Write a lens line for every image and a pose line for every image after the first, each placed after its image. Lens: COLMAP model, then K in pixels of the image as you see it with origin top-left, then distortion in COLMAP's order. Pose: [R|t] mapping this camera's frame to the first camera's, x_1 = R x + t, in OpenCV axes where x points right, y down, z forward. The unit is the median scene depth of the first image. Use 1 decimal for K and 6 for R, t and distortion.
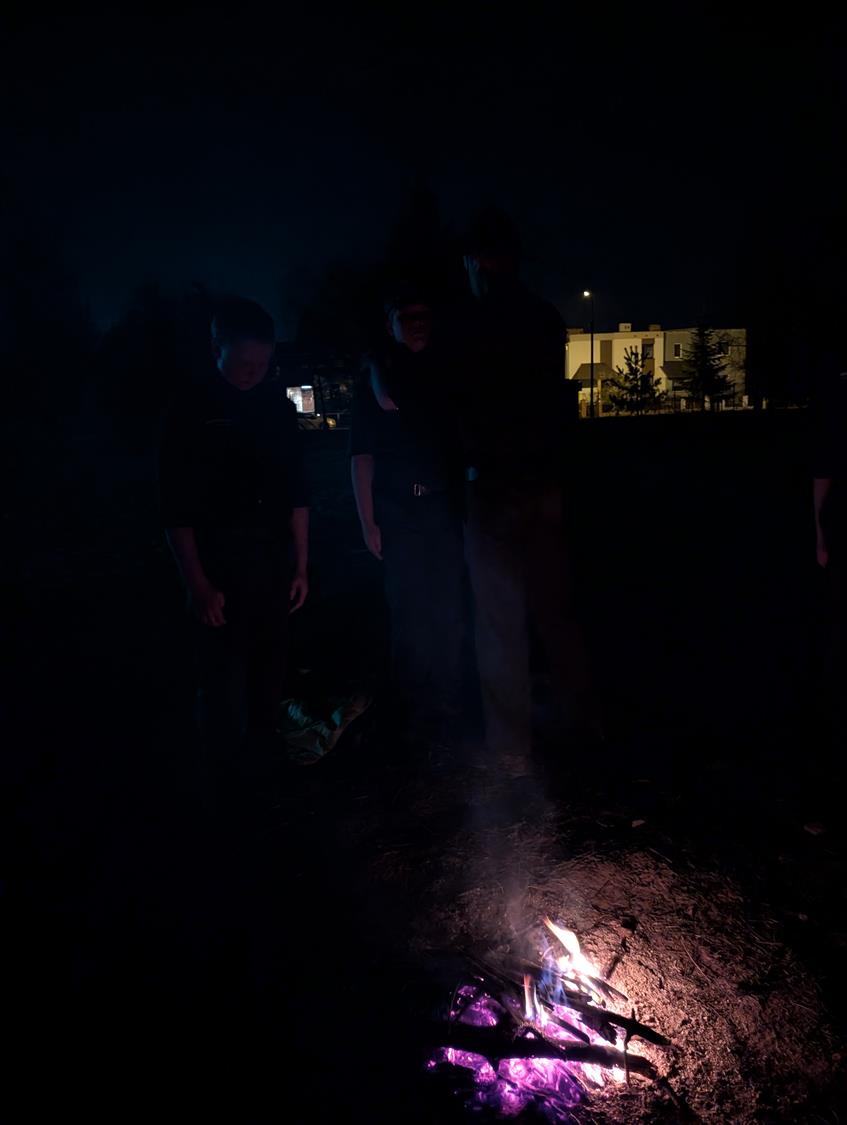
lens RADIAL K [[810.5, 0, 437.5], [0, 810.5, 553.2], [0, 0, 1]] dist [0.002218, -0.008126]
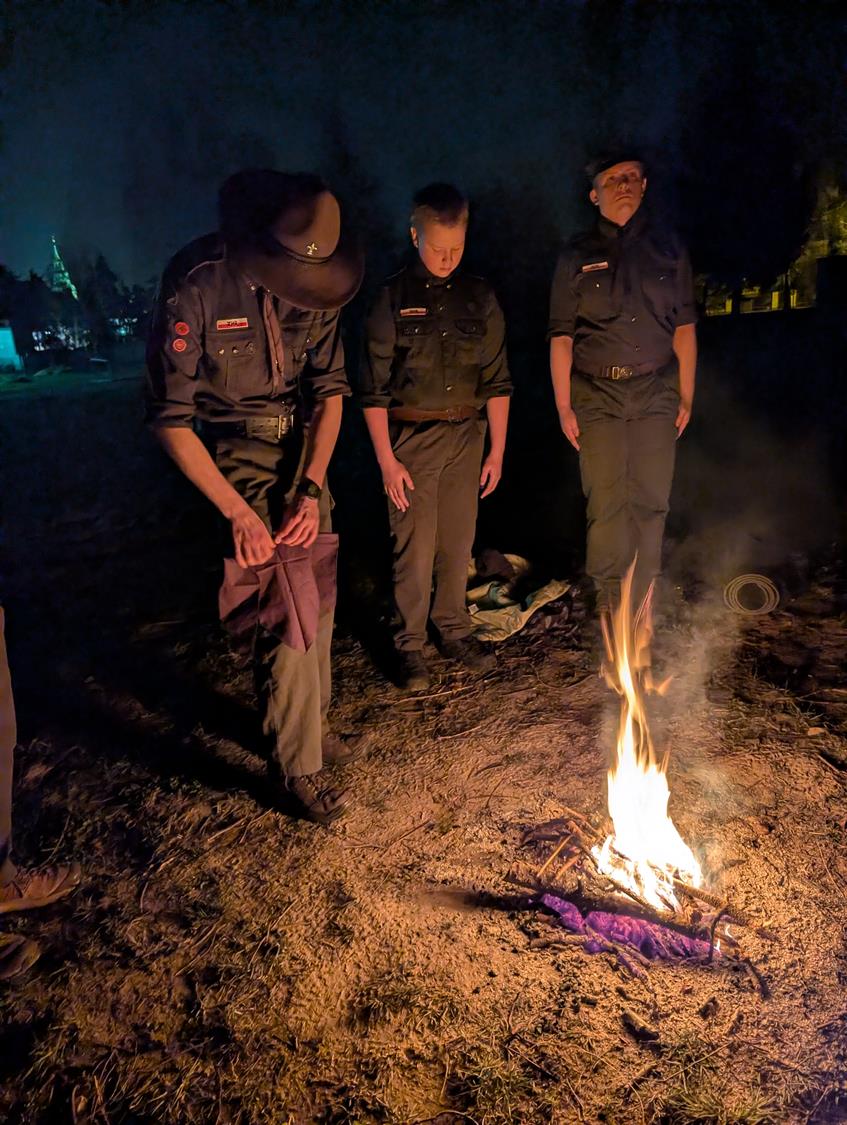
lens RADIAL K [[810.5, 0, 422.6], [0, 810.5, 561.3], [0, 0, 1]] dist [0.002218, -0.008126]
pose [[0.930963, 0.059723, -0.360196, 0.194657], [-0.012326, 0.991109, 0.132477, 0.025445], [0.364906, -0.118891, 0.923422, -0.009942]]
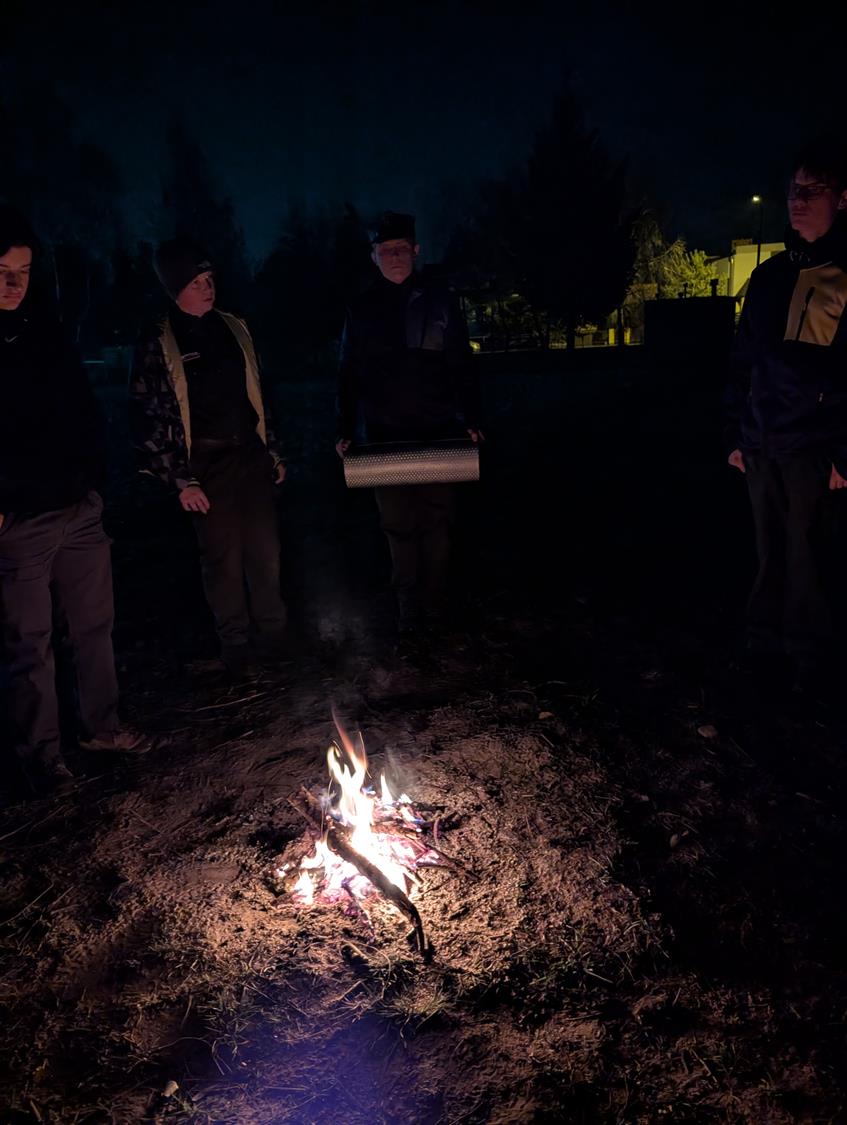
lens RADIAL K [[810.5, 0, 432.4], [0, 810.5, 565.0], [0, 0, 1]] dist [0.002218, -0.008126]
pose [[0.981099, 0.038724, -0.189595, 0.386073], [-0.018811, 0.994218, 0.105722, 0.016371], [0.192592, -0.100157, 0.976154, -0.126718]]
